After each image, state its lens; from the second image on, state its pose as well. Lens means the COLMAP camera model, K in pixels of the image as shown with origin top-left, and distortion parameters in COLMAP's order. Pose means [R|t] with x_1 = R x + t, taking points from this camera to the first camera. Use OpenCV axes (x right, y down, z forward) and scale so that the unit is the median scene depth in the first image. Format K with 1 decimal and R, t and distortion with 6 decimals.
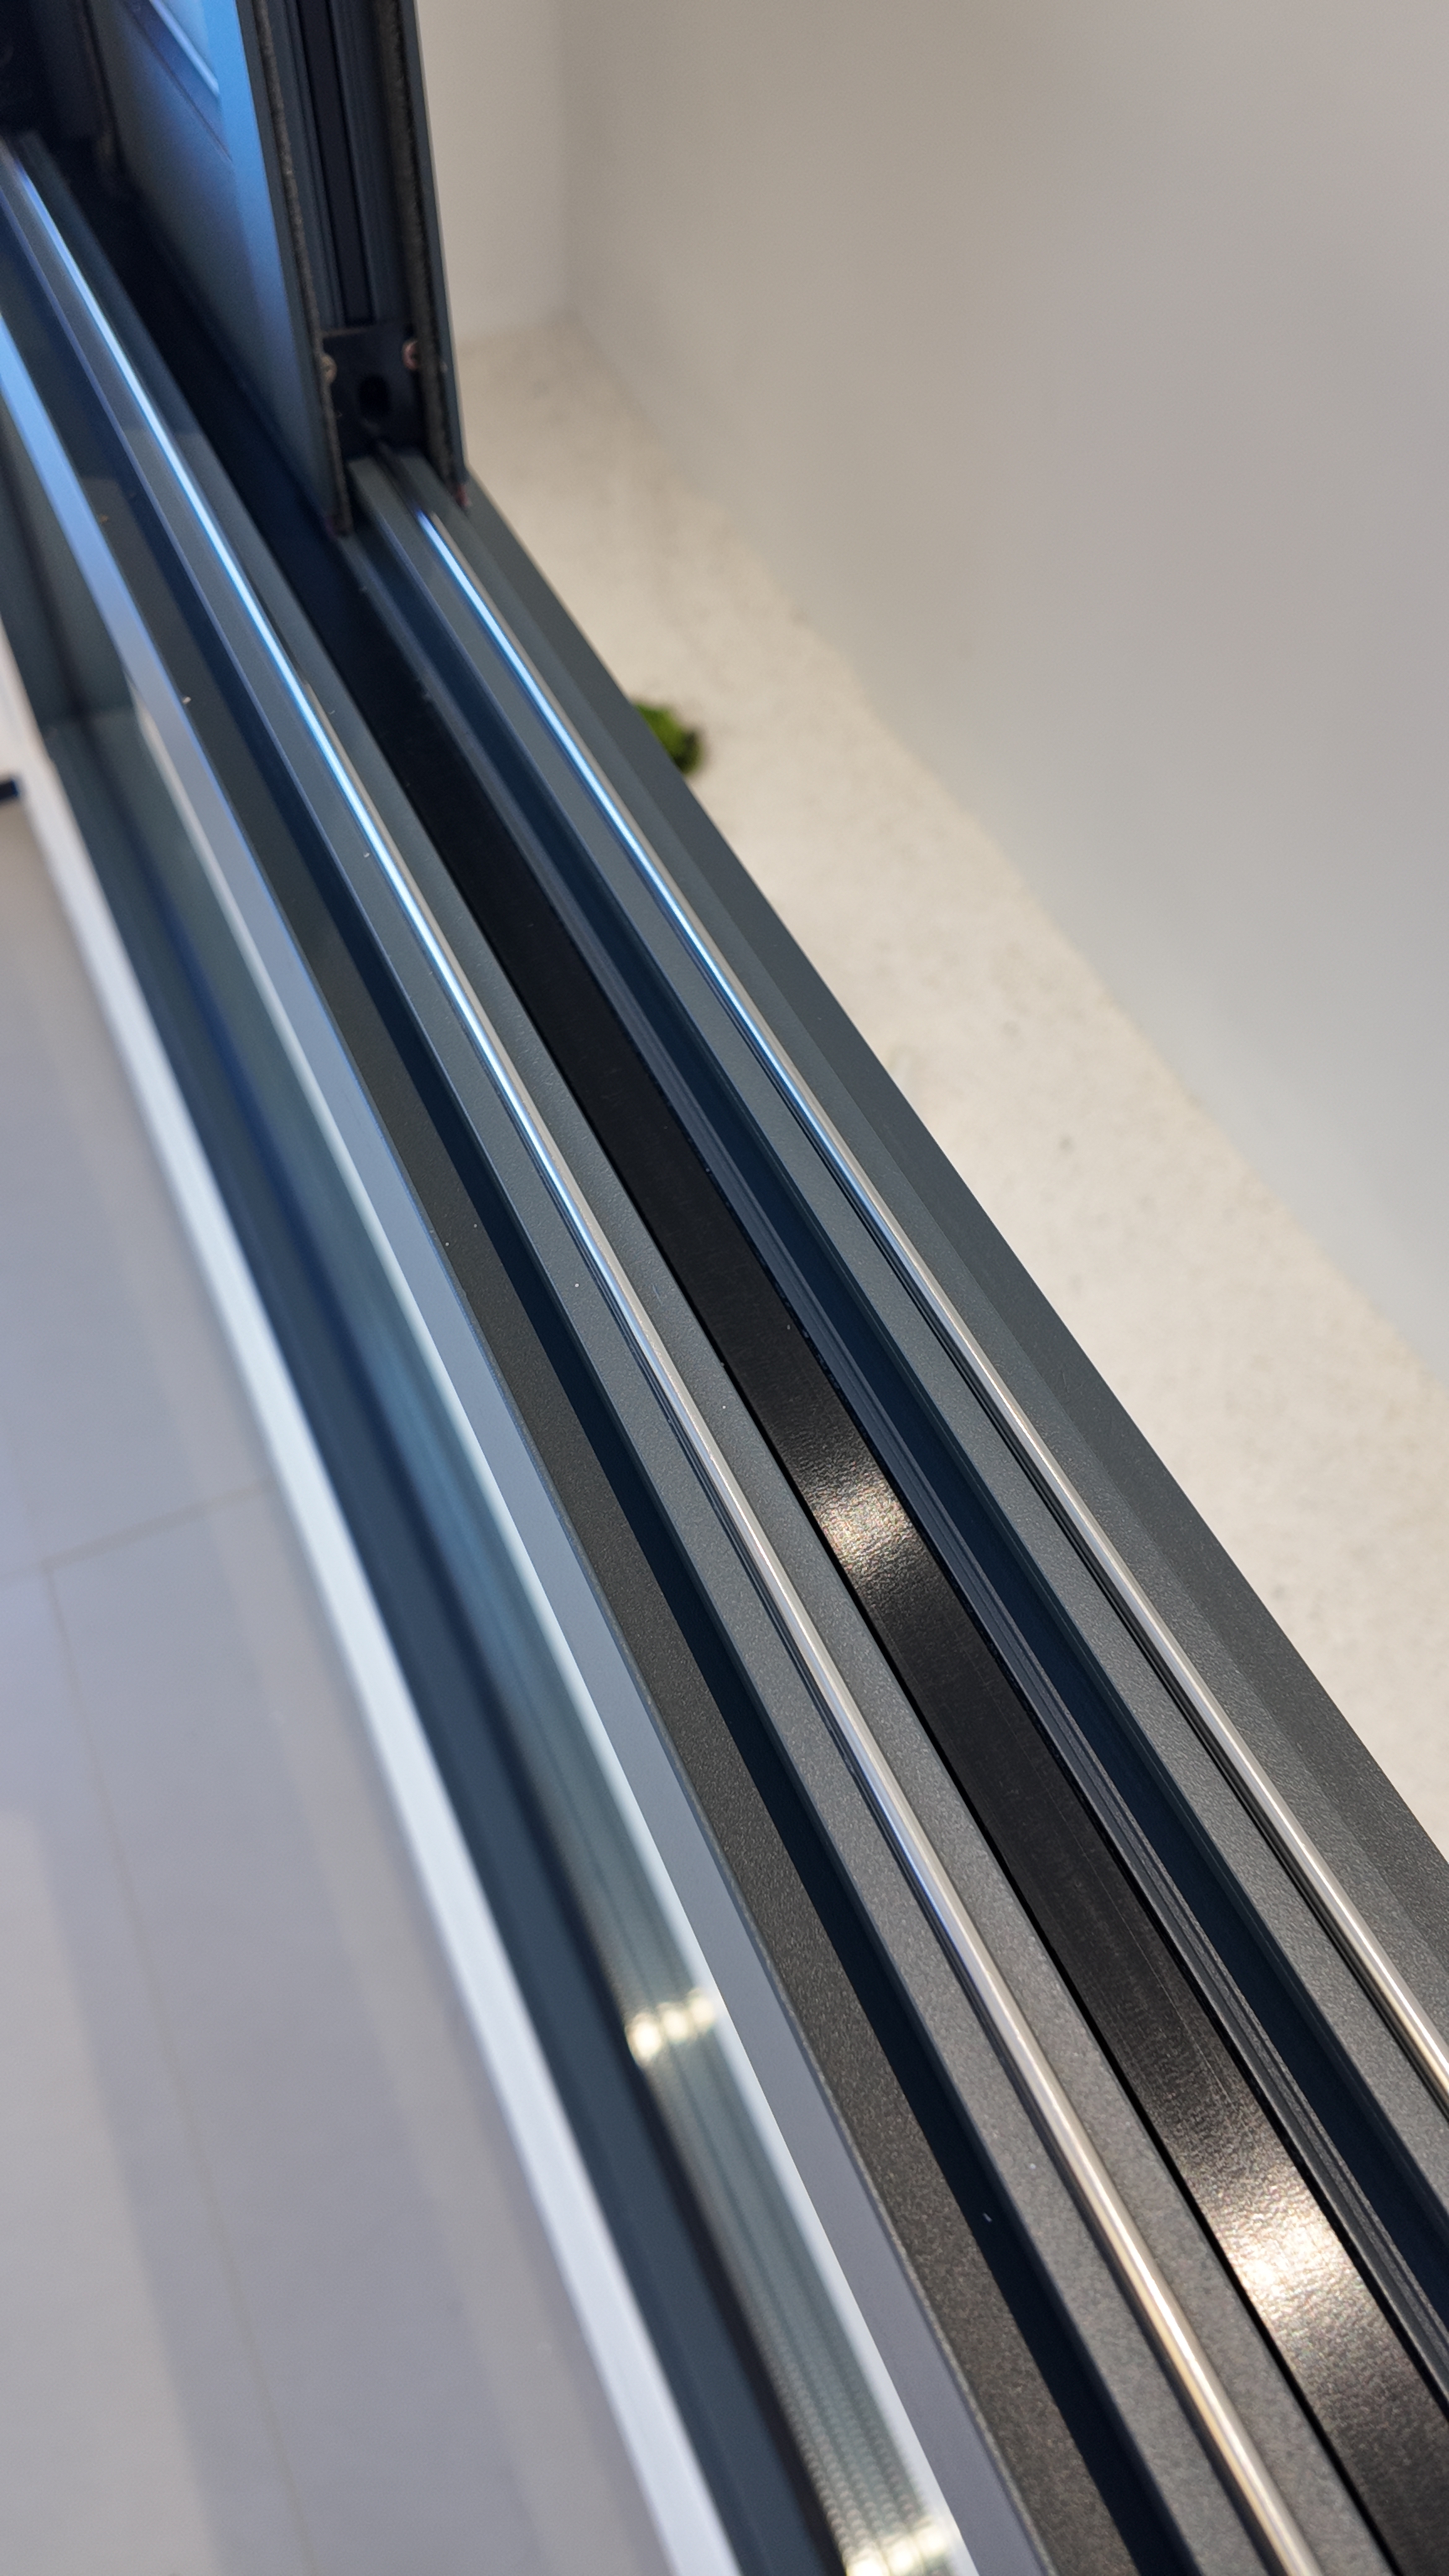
lens RADIAL K [[1830.8, 0, 724.5], [0, 1830.8, 1288.0], [0, 0, 1]] dist [0.064035, -0.091516]
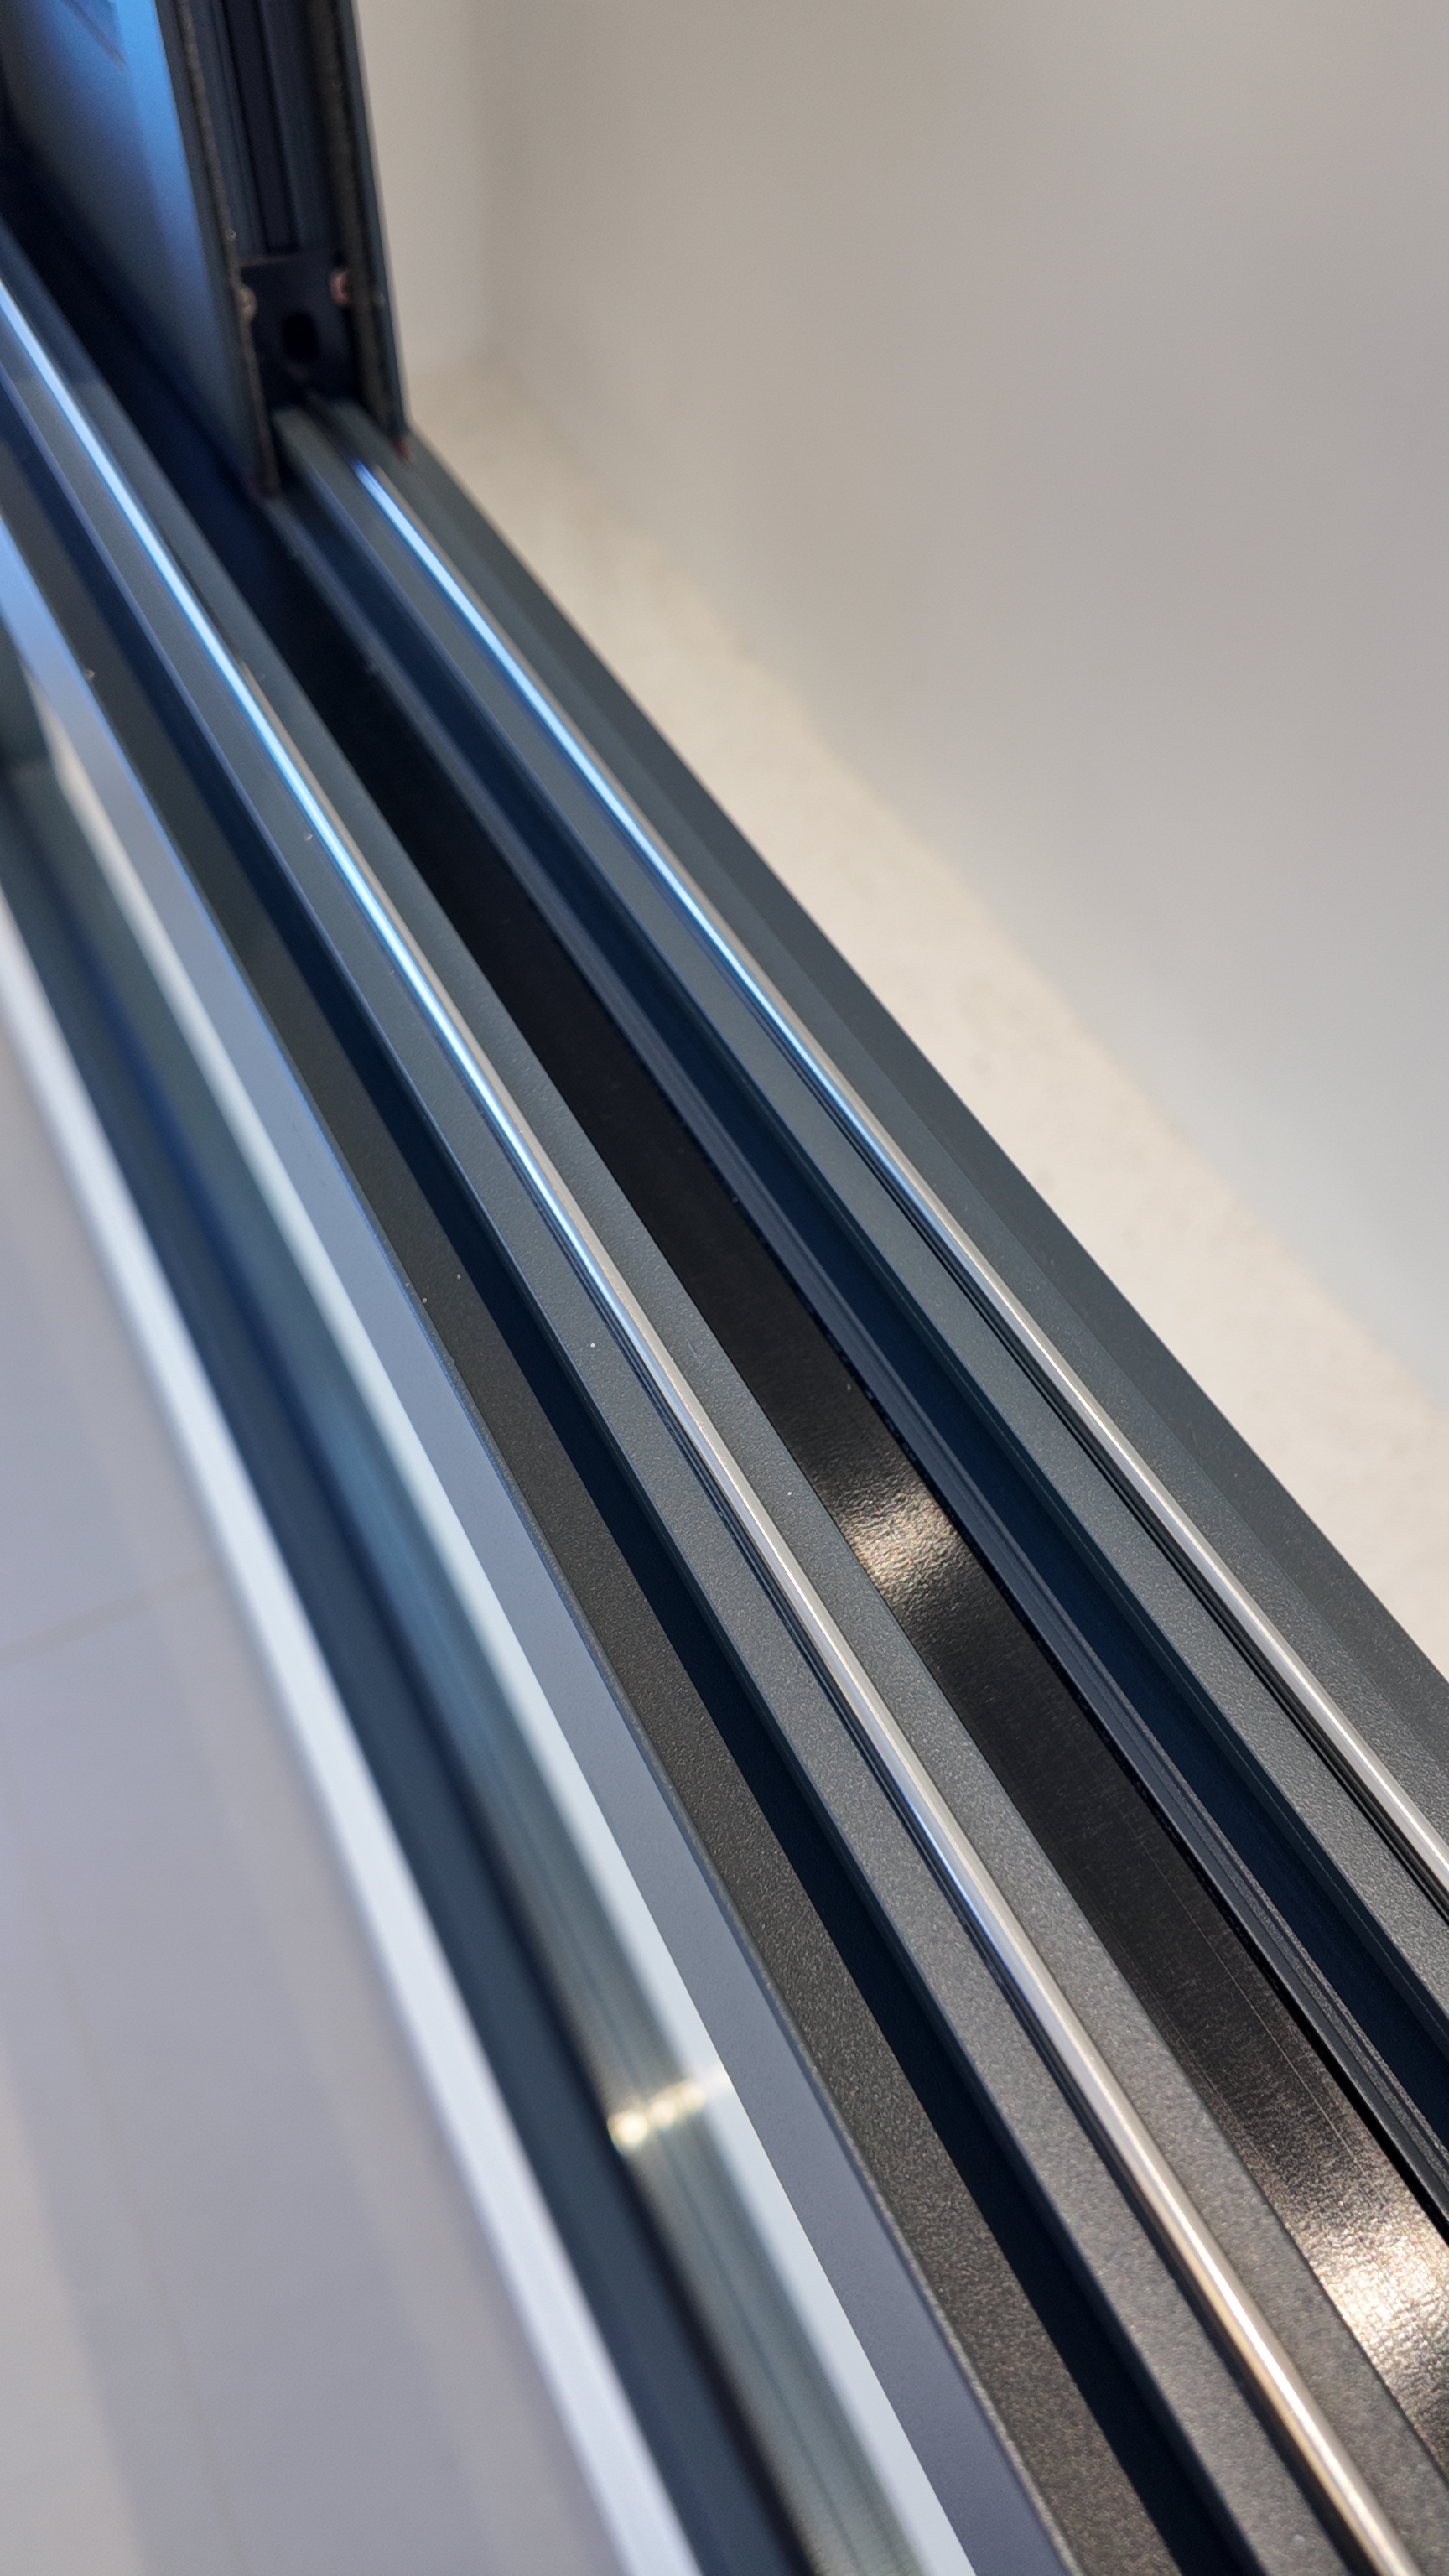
lens RADIAL K [[1830.8, 0, 724.5], [0, 1830.8, 1288.0], [0, 0, 1]] dist [0.064035, -0.091516]
pose [[0.998977, -0.035860, 0.027538, -0.030073], [0.036625, 0.998941, -0.027830, -0.001459], [-0.026511, 0.028810, 0.999233, 0.137438]]
